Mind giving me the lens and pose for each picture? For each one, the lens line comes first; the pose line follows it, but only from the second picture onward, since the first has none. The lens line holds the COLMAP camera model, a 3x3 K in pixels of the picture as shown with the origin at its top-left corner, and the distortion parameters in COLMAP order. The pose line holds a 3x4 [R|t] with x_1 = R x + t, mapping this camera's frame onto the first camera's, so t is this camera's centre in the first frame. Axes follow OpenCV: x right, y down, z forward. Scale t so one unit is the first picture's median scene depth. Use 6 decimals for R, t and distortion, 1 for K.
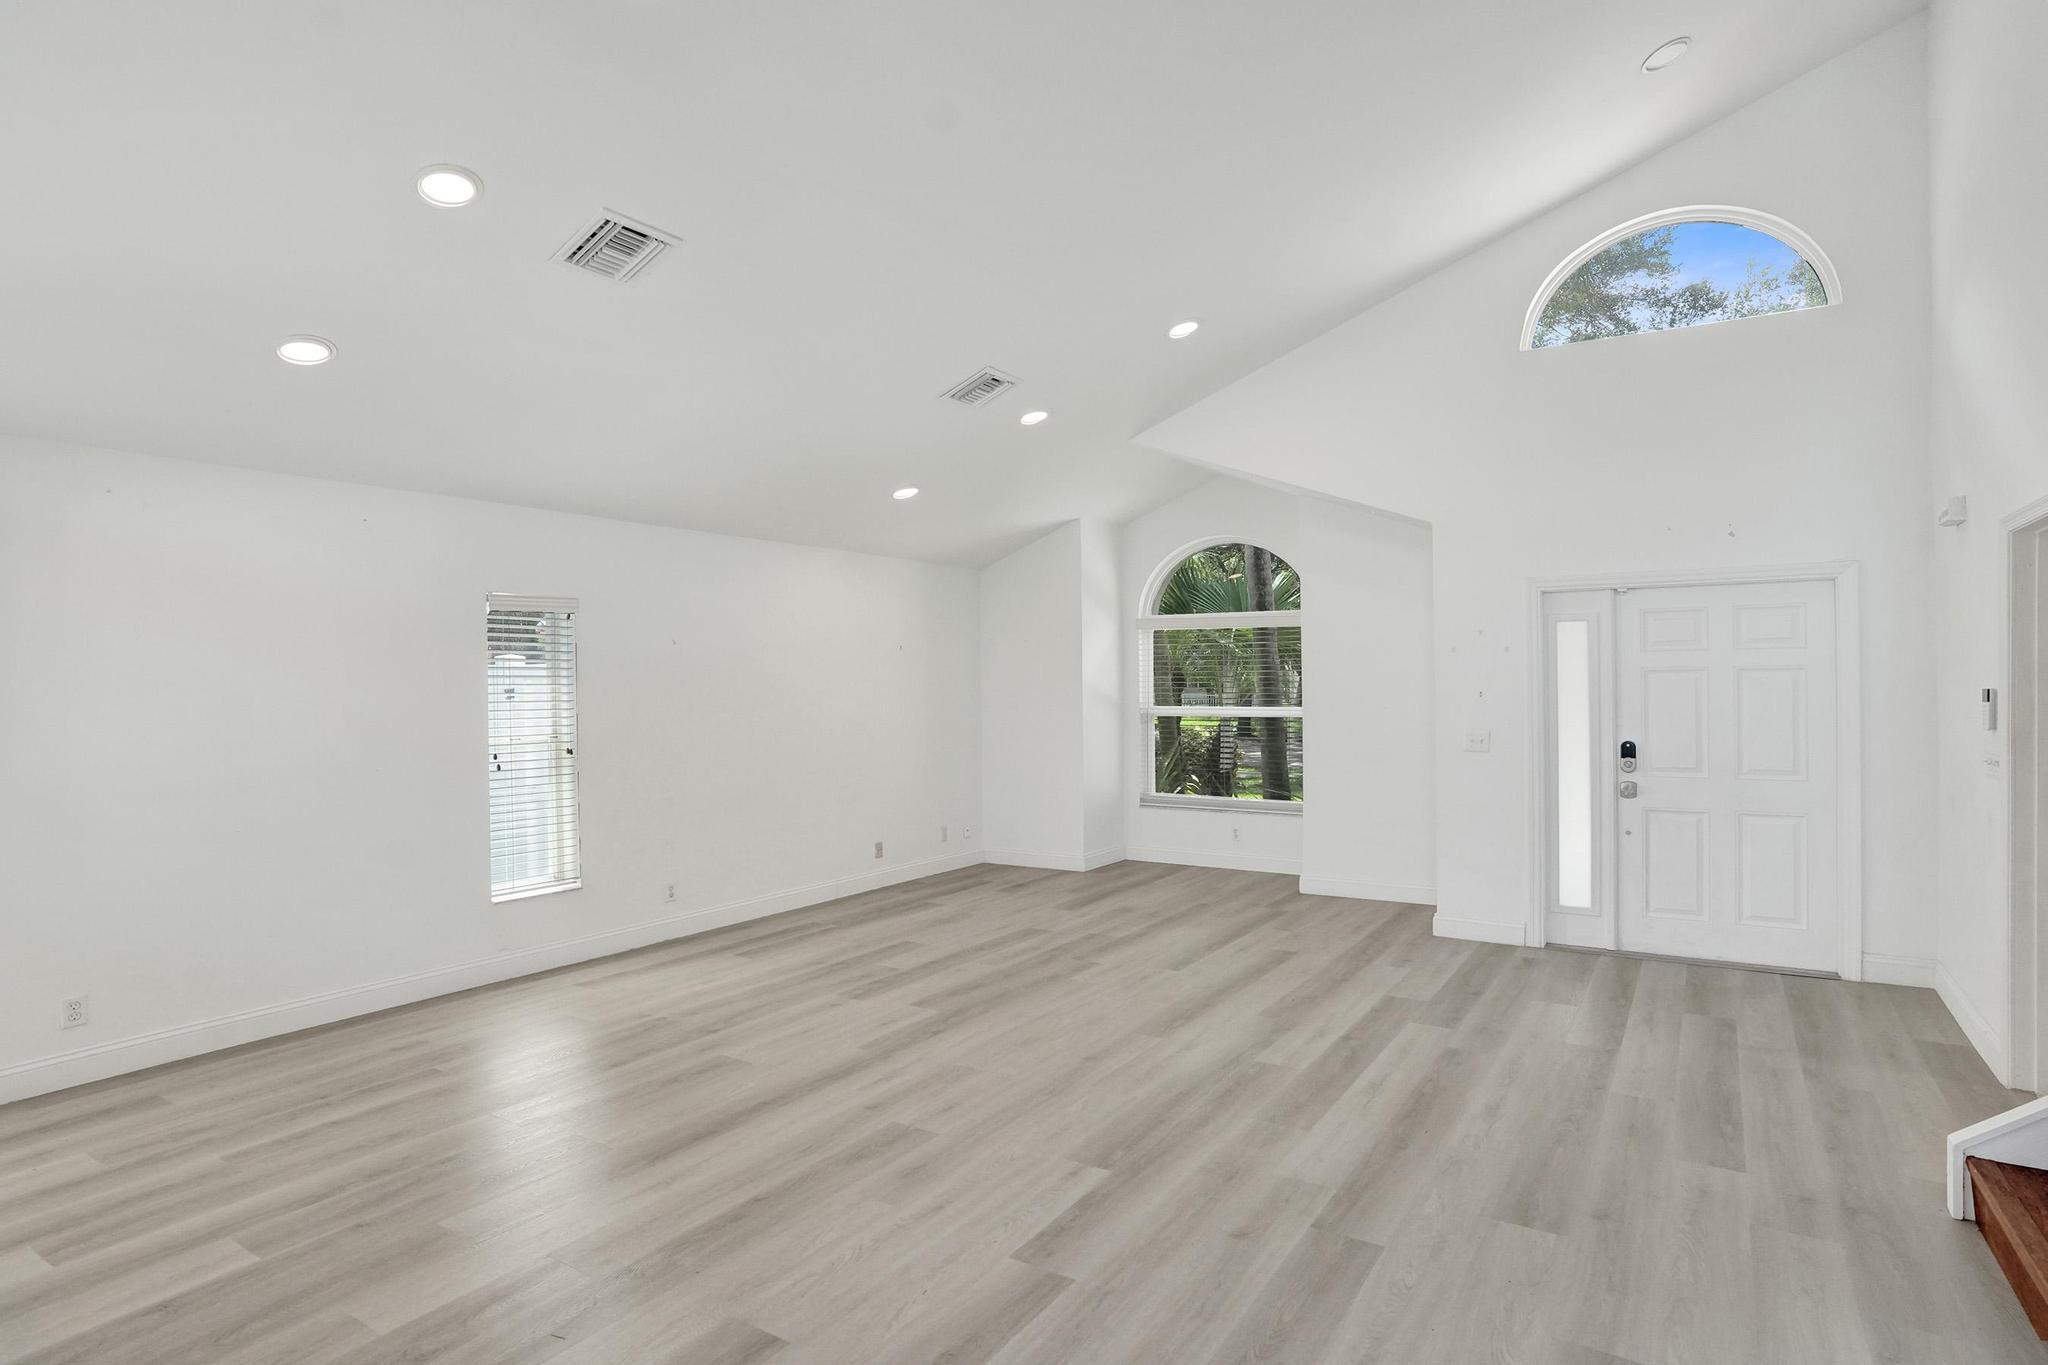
lens RADIAL K [[1073.9, 0, 1024.0], [0, 1073.9, 682.5], [0, 0, 1]] dist [-0.051311, 0.032206]
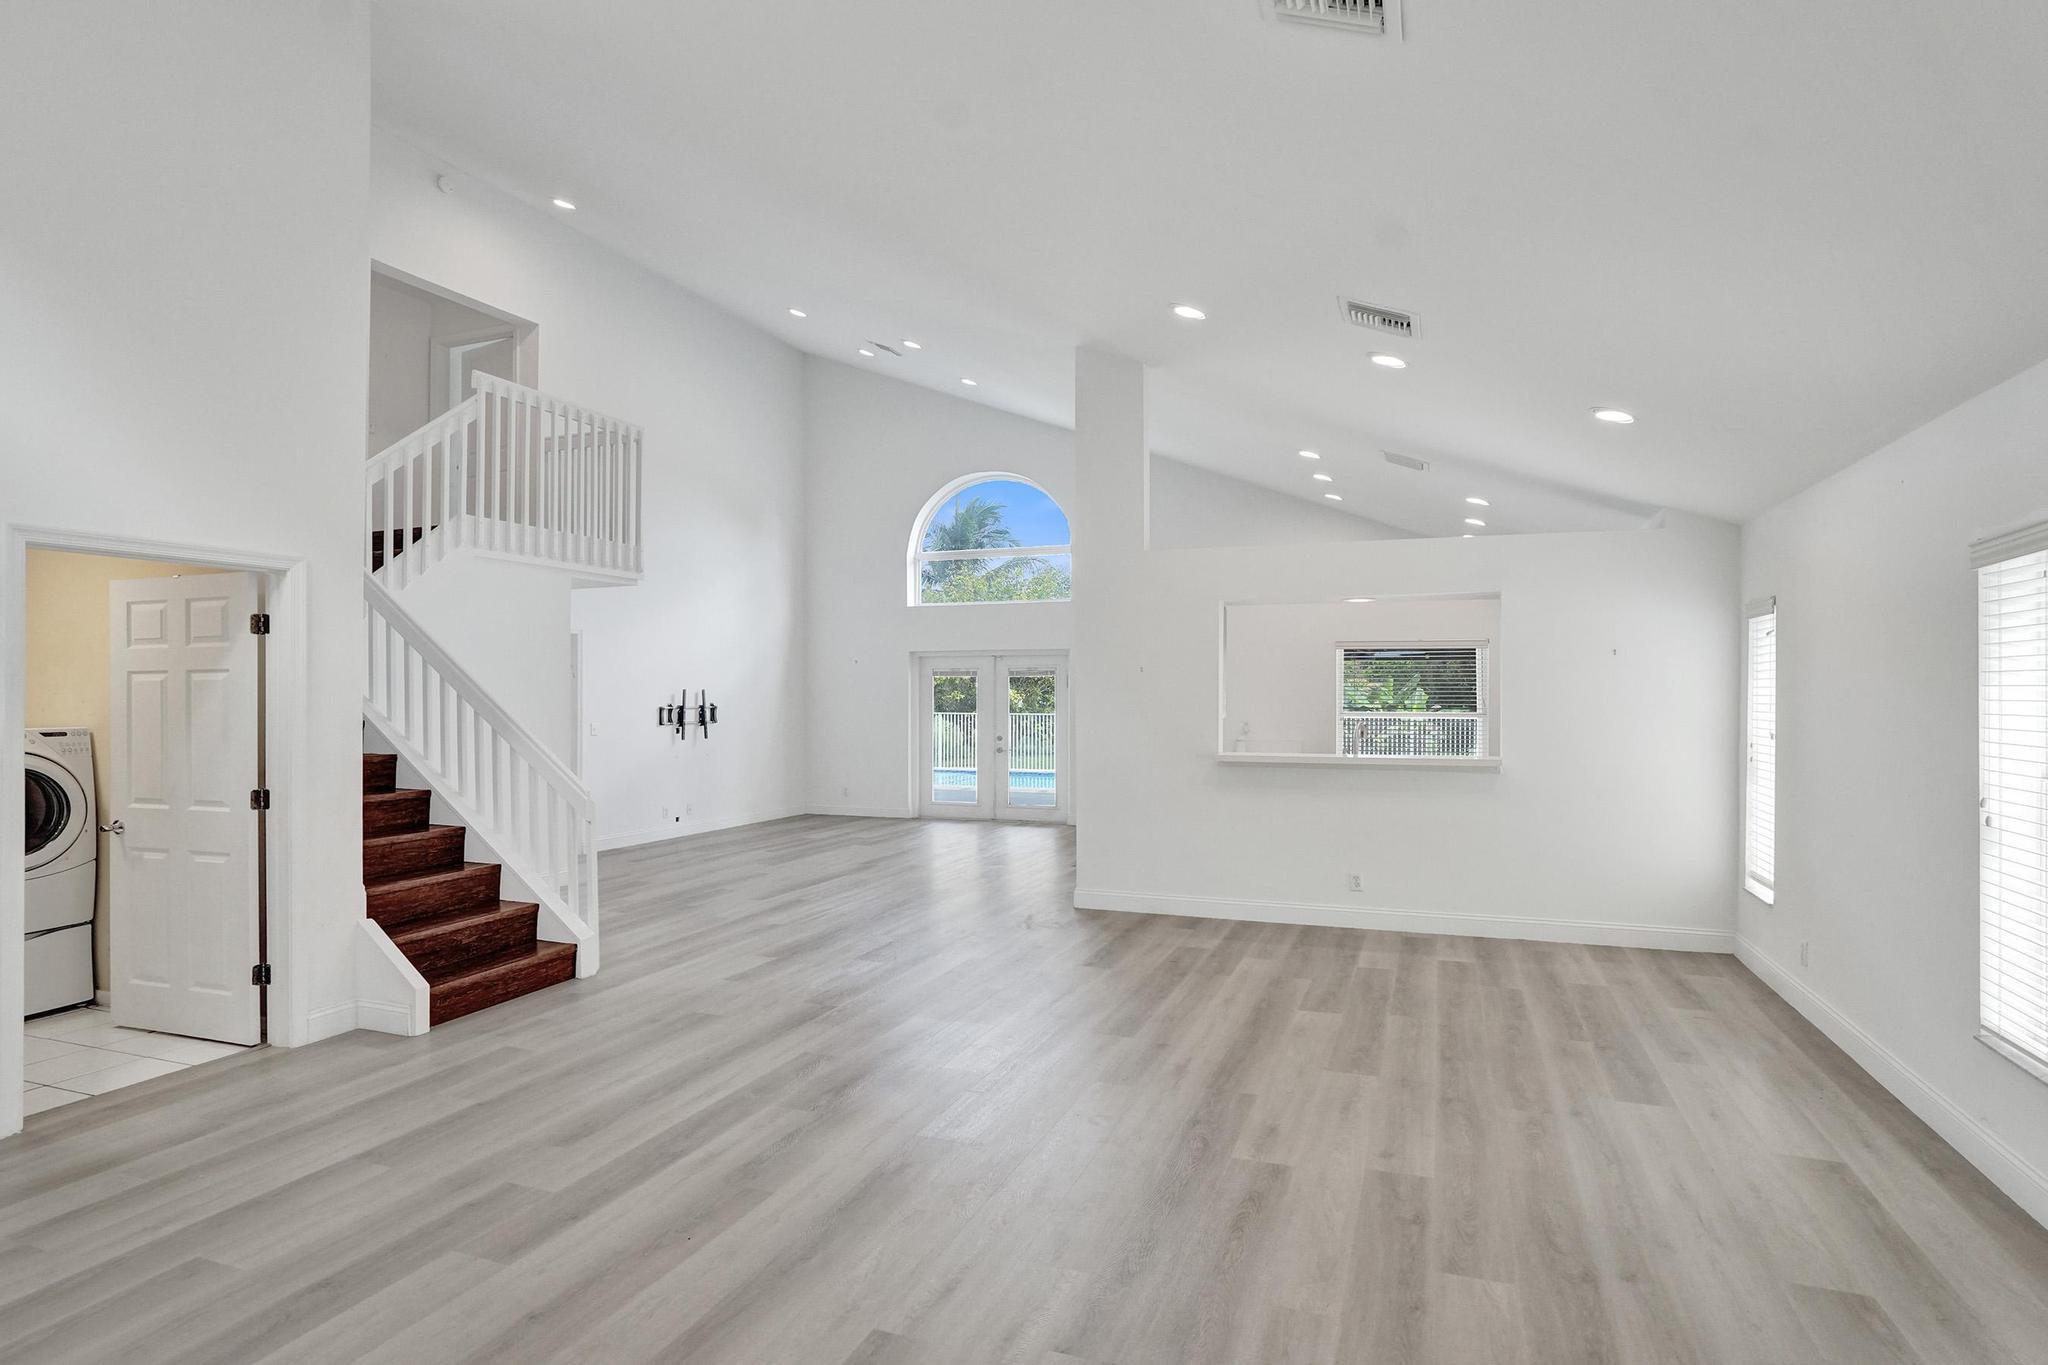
lens RADIAL K [[1107.6, 0, 1024.0], [0, 1107.6, 682.5], [0, 0, 1]] dist [-0.060835, 0.036911]
pose [[-0.978505, 0.006071, -0.206136, 0.174607], [0.007779, 0.999942, -0.007476, -0.000295], [0.206078, -0.008919, -0.978495, 1.455564]]
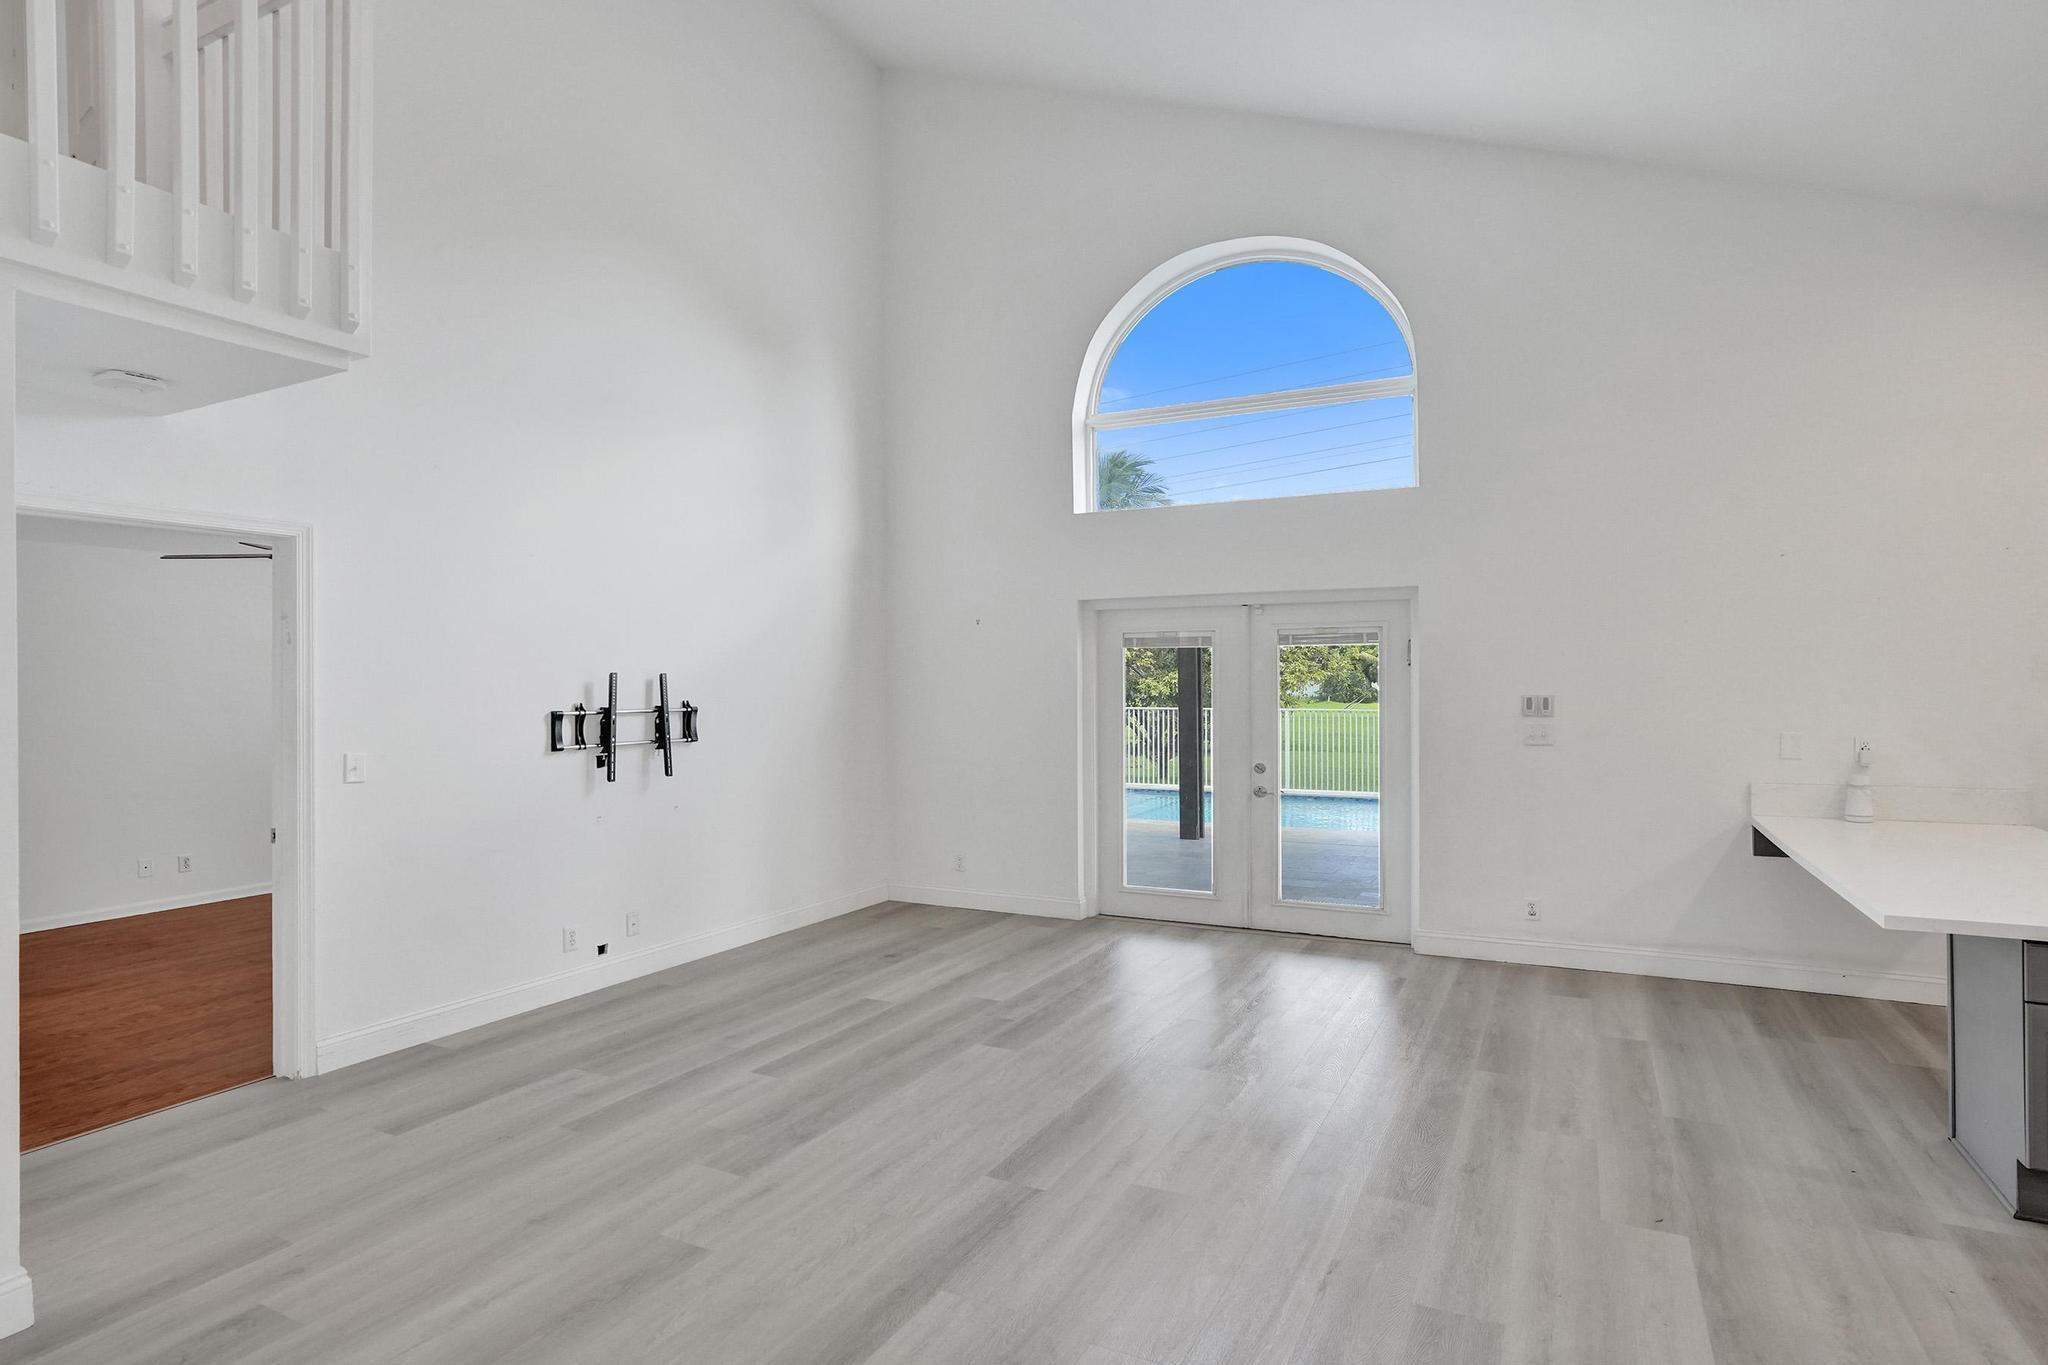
lens RADIAL K [[1085.9, 0, 1017.6], [0, 1085.9, 688.0], [0, 0, 1]] dist [-0.056727, 0.034106]
pose [[-0.995897, 0.012903, -0.089568, 0.105103], [0.012379, 0.999903, 0.006398, 0.003306], [0.089642, 0.005263, -0.995960, 0.315666]]
